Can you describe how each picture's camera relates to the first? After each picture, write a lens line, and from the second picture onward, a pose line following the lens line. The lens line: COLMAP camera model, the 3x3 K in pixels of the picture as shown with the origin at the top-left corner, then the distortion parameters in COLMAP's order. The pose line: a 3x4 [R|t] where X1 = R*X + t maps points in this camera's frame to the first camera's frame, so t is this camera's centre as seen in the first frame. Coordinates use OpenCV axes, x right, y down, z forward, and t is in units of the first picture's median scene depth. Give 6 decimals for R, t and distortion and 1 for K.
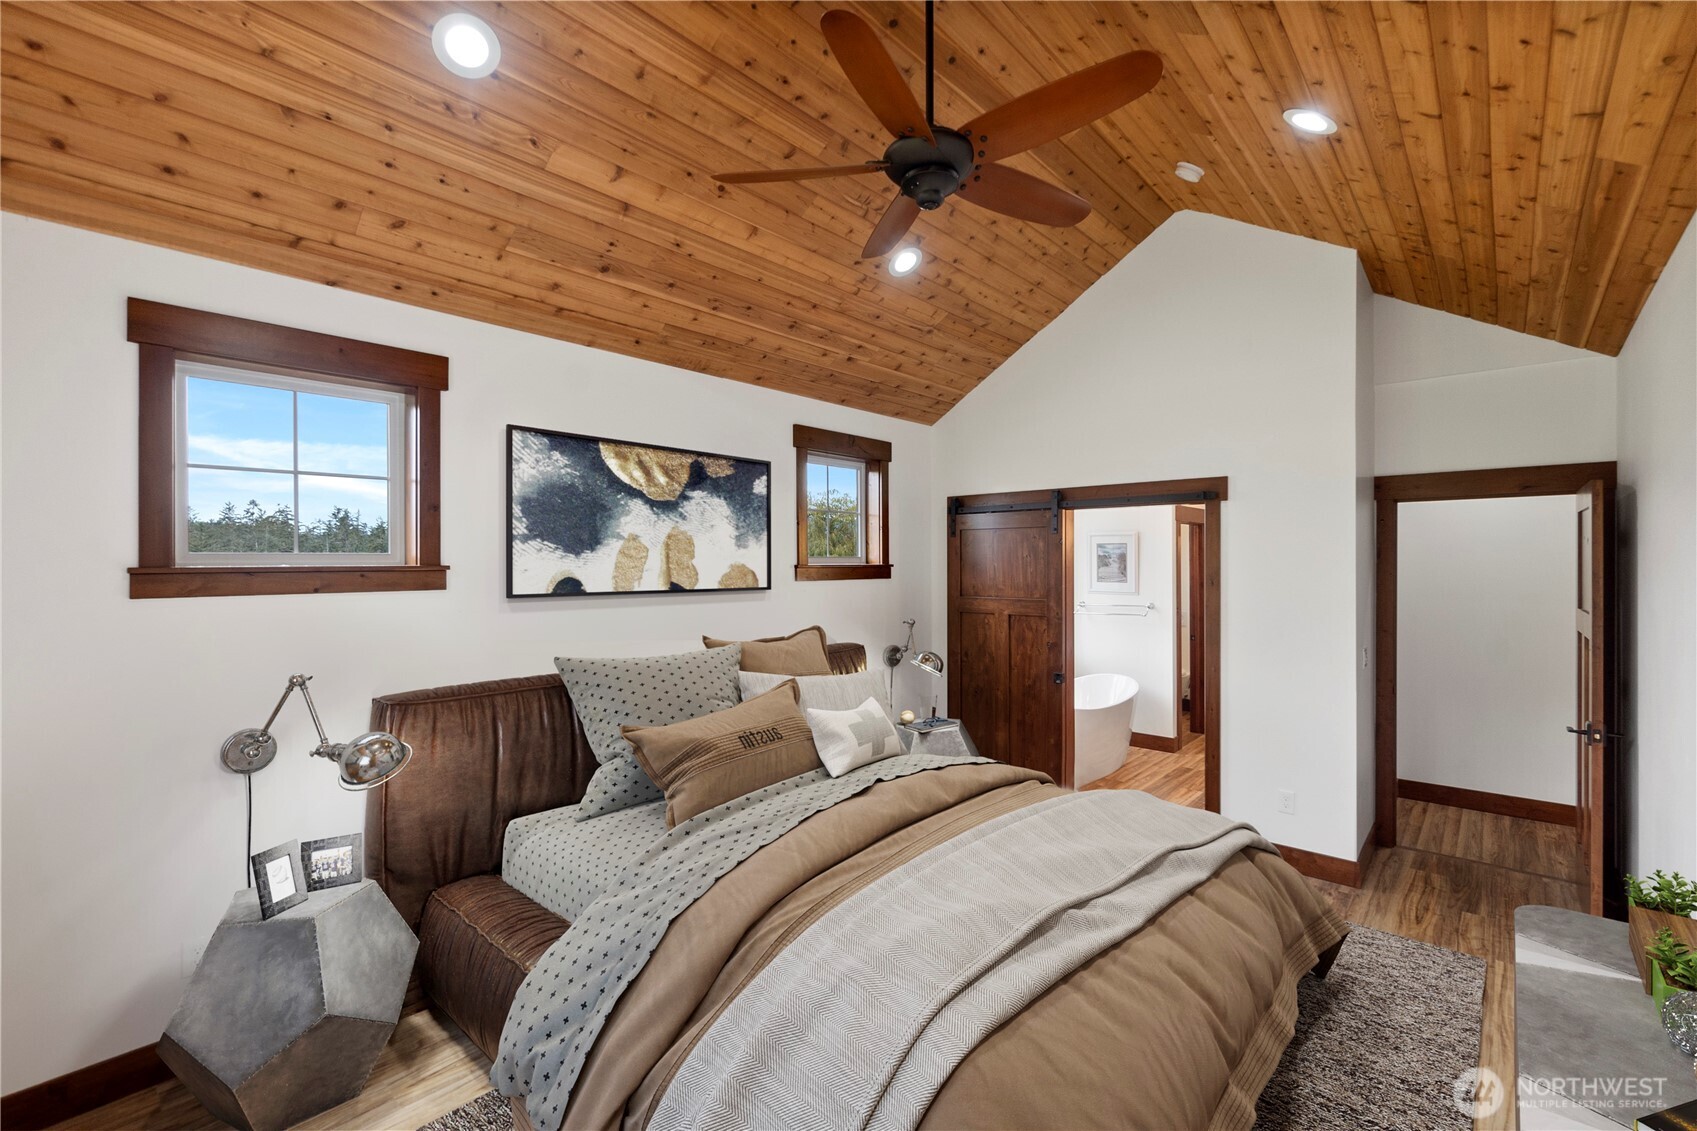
lens RADIAL K [[731.2, 0, 846.2], [0, 731.2, 561.8], [0, 0, 1]] dist [-0.011338, -0.000173]
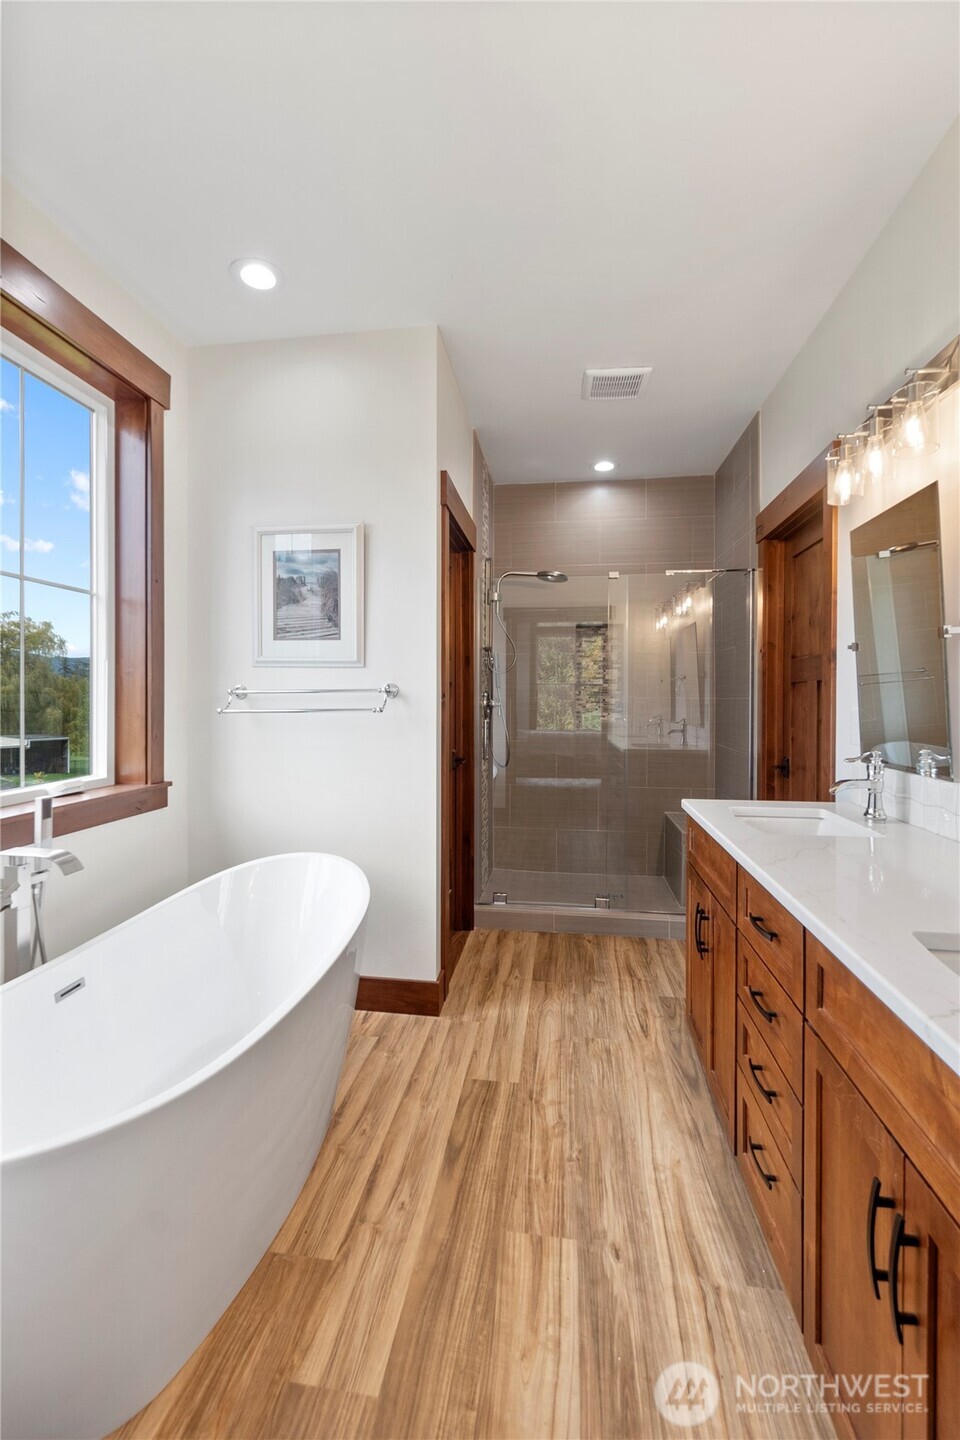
lens RADIAL K [[620.5, 0, 479.2], [0, 620.5, 713.6], [0, 0, 1]] dist [-0.011338, -0.000173]
pose [[0.830376, 0.000691, 0.557203, 0.250112], [-0.003254, 0.999988, 0.003608, 0.071497], [-0.557194, -0.004809, 0.830368, 0.652749]]
